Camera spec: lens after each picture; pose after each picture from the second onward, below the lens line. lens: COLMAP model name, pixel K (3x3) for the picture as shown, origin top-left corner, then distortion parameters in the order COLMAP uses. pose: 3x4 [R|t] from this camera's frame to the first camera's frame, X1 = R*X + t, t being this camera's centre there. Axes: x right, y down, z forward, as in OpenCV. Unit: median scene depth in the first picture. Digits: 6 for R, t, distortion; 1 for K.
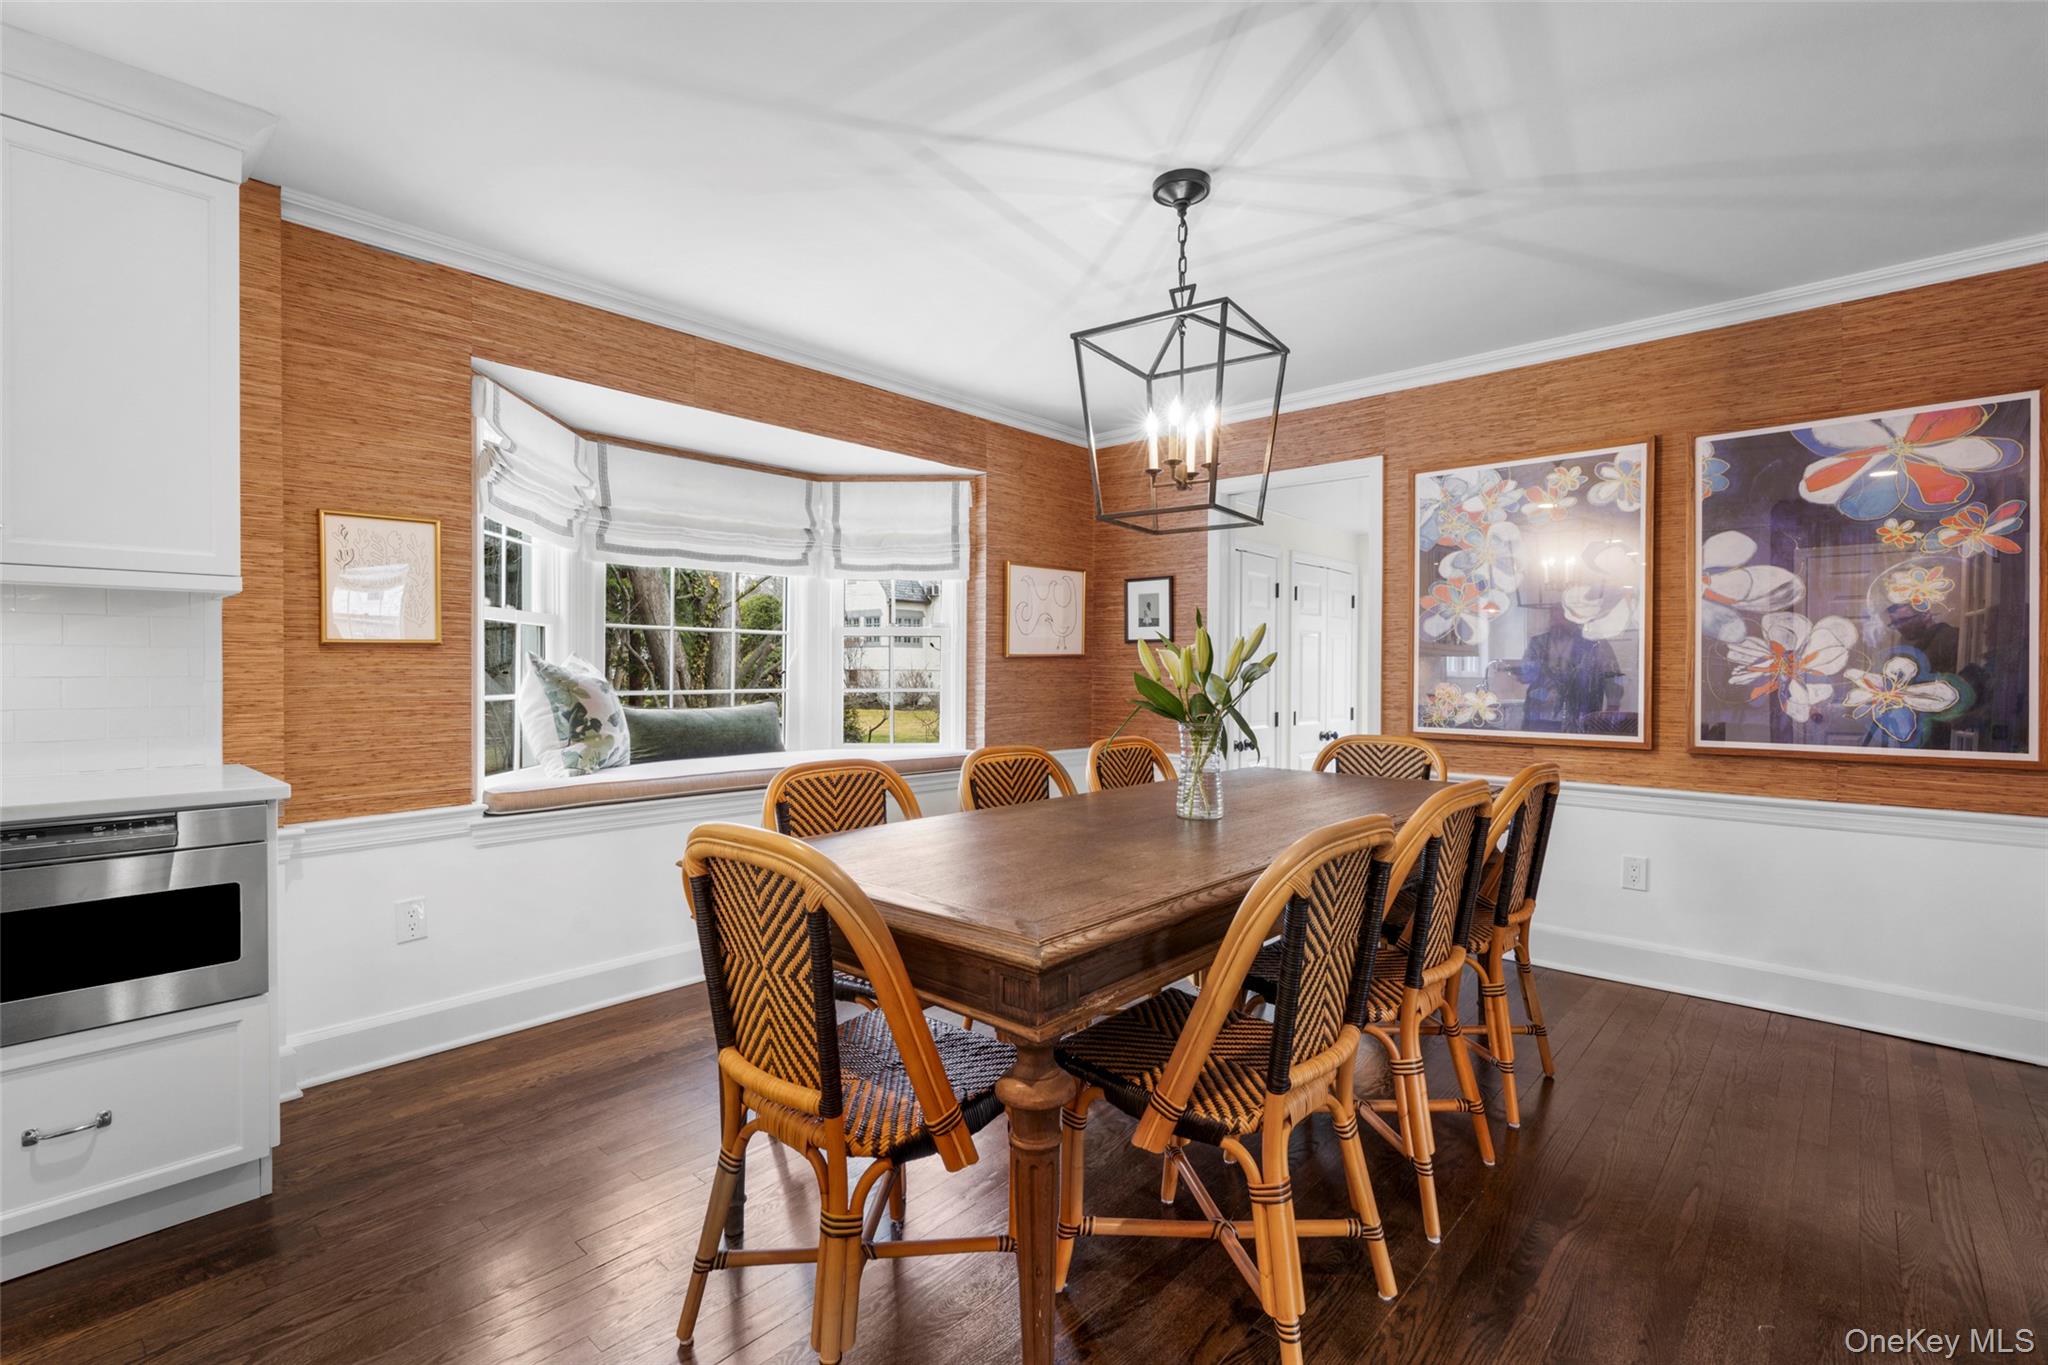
lens RADIAL K [[934.6, 0, 1031.0], [0, 934.6, 669.0], [0, 0, 1]] dist [-0.001024, -0.000020]
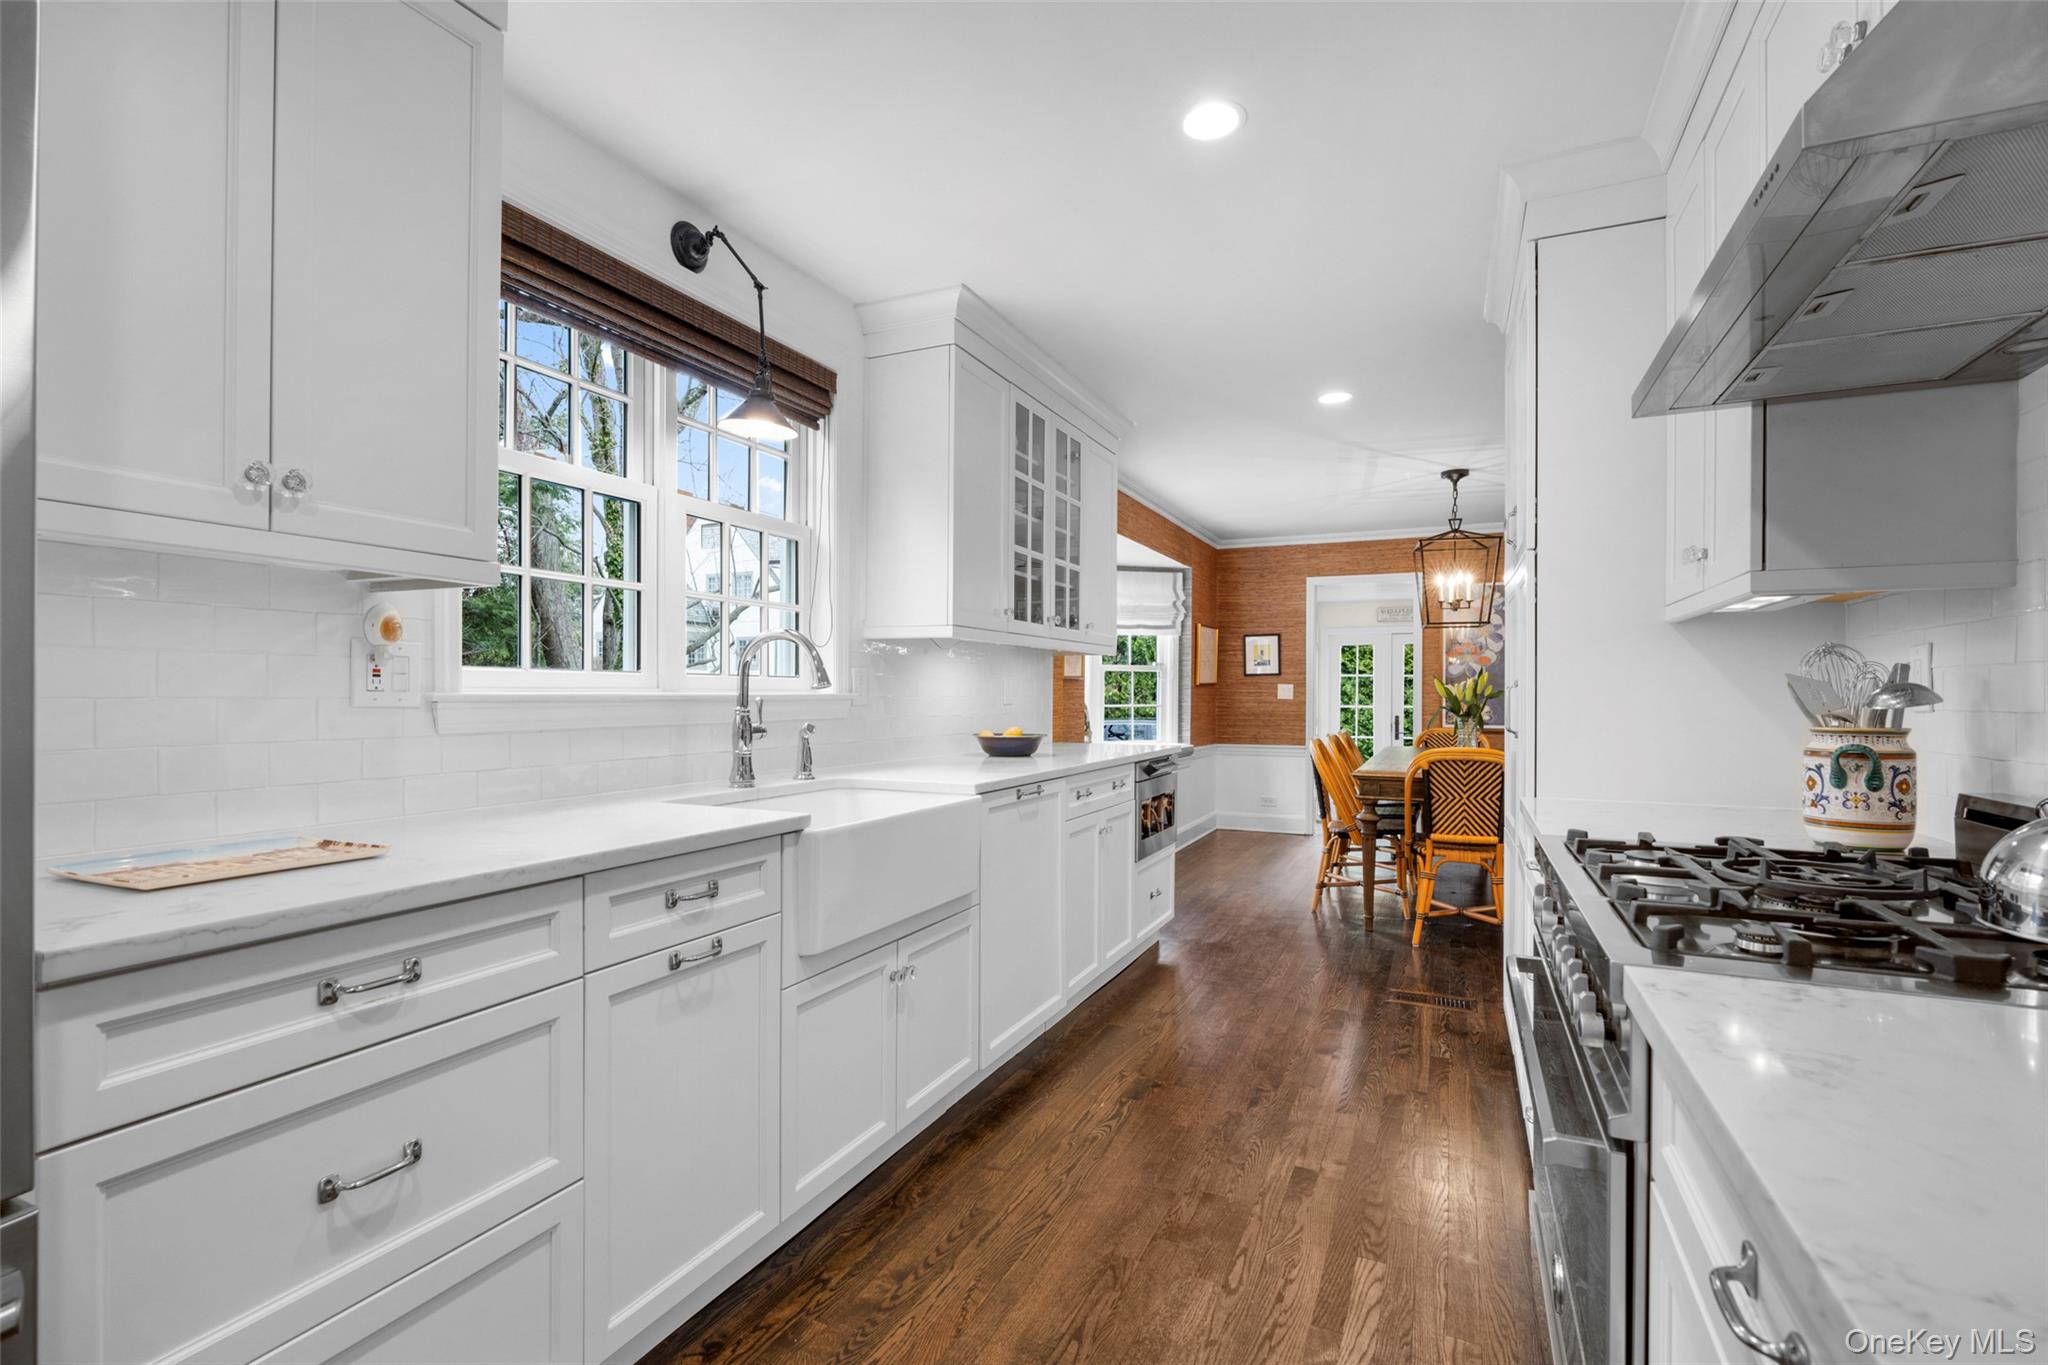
lens RADIAL K [[938.9, 0, 1026.5], [0, 938.9, 690.0], [0, 0, 1]] dist [-0.002031, 0.000006]
pose [[0.956715, 0.001844, 0.291022, -0.856404], [-0.001288, 0.999997, -0.002103, -0.000133], [-0.291025, 0.001638, 0.956714, -0.481393]]
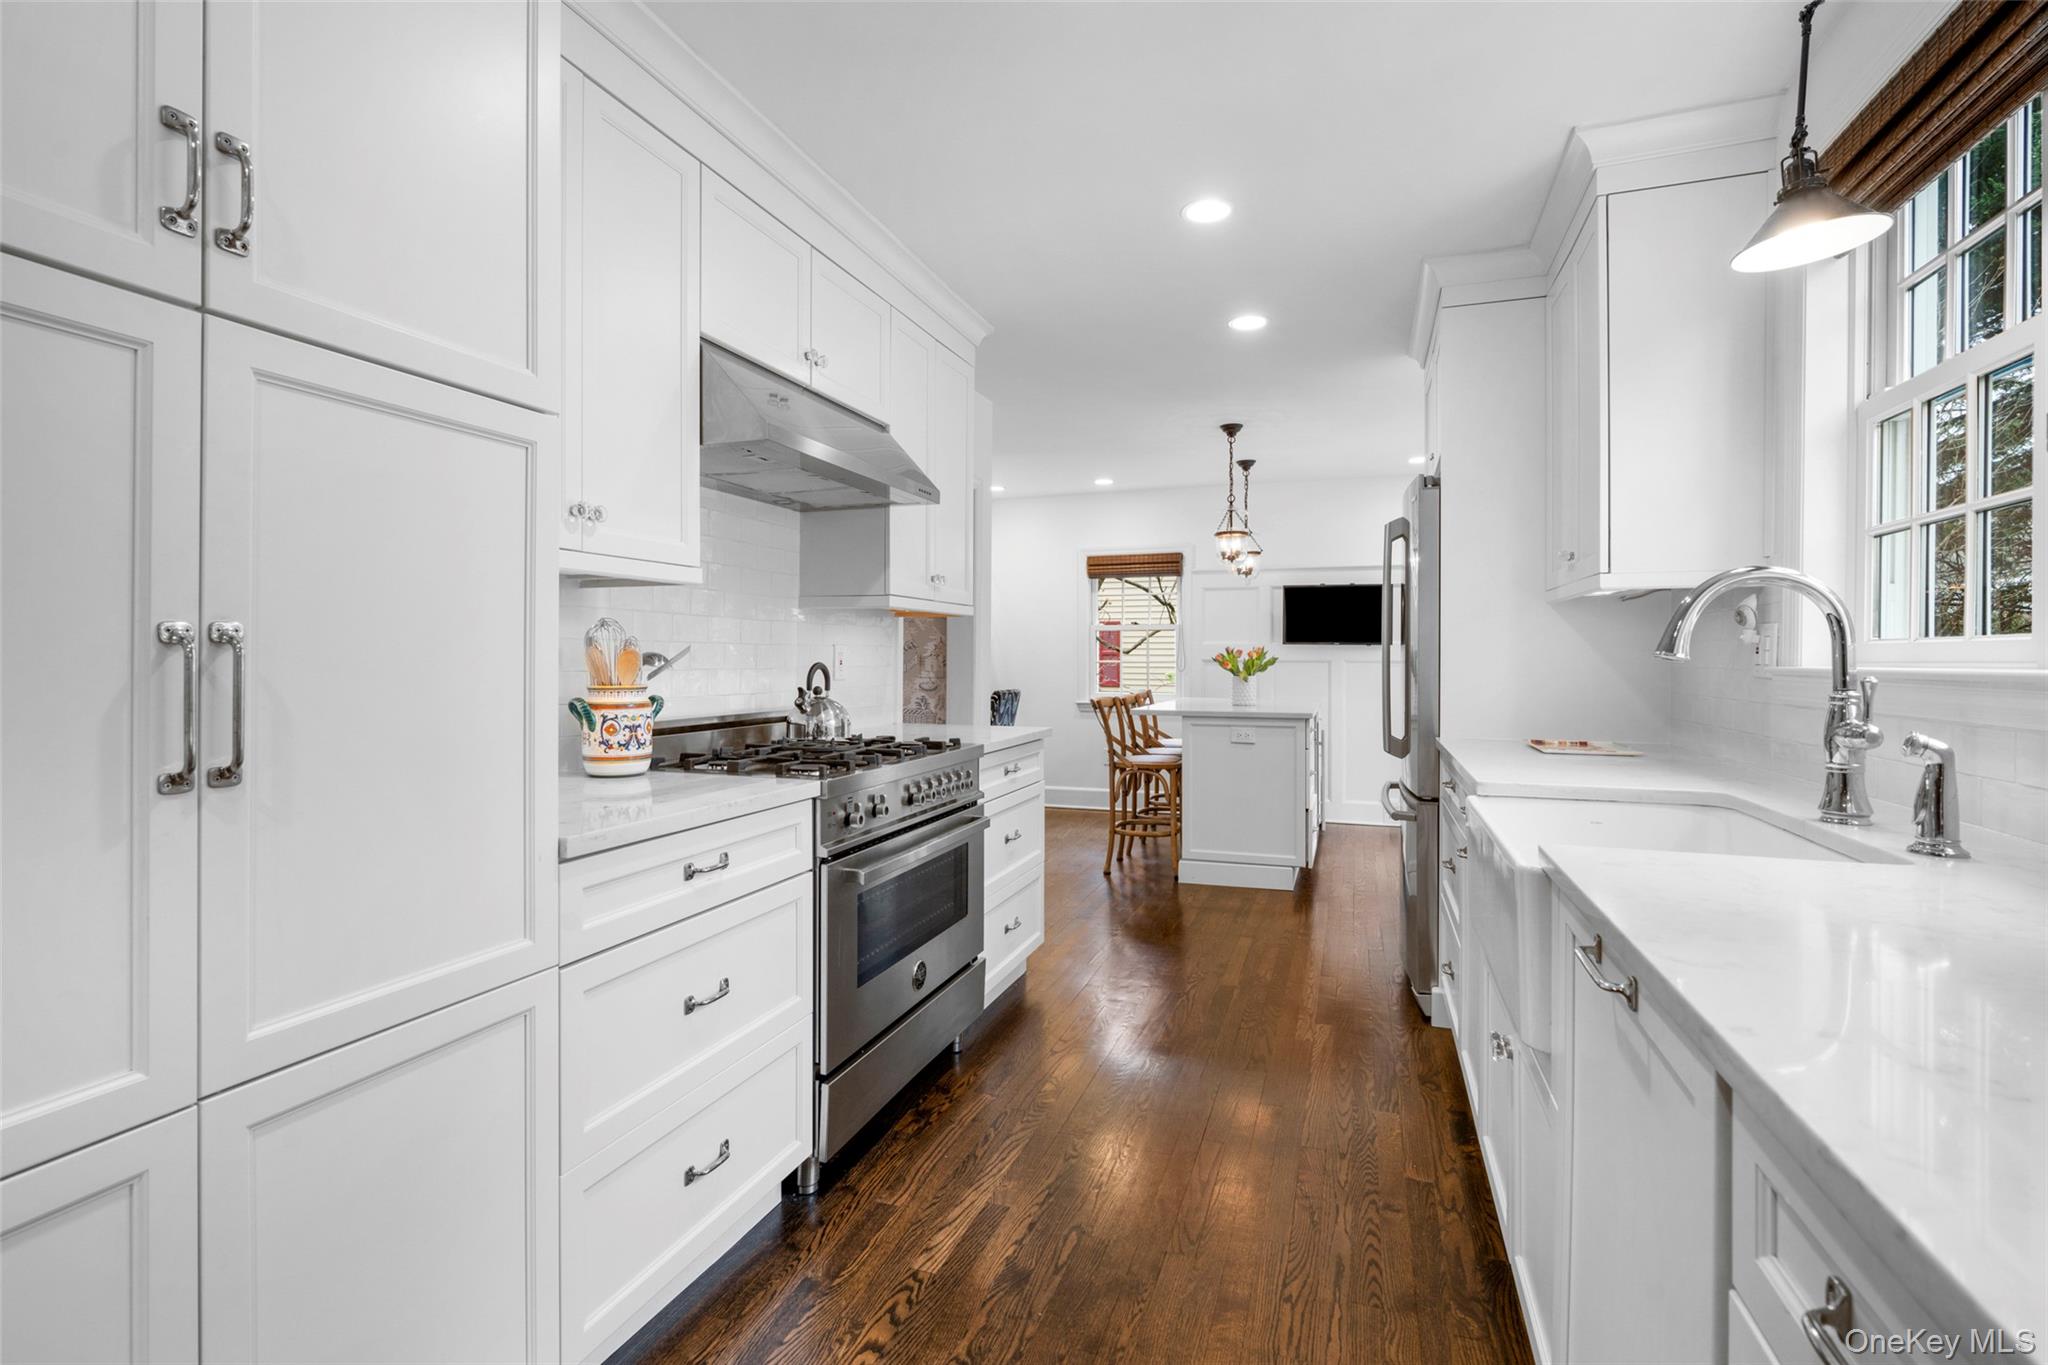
lens RADIAL K [[953.4, 0, 993.8], [0, 953.4, 672.1], [0, 0, 1]] dist [0.000493, 0.000201]
pose [[-0.937125, 0.002349, -0.348986, -0.429608], [-0.003537, 0.999862, 0.016229, -0.002780], [0.348976, 0.016443, -0.936988, 0.343507]]
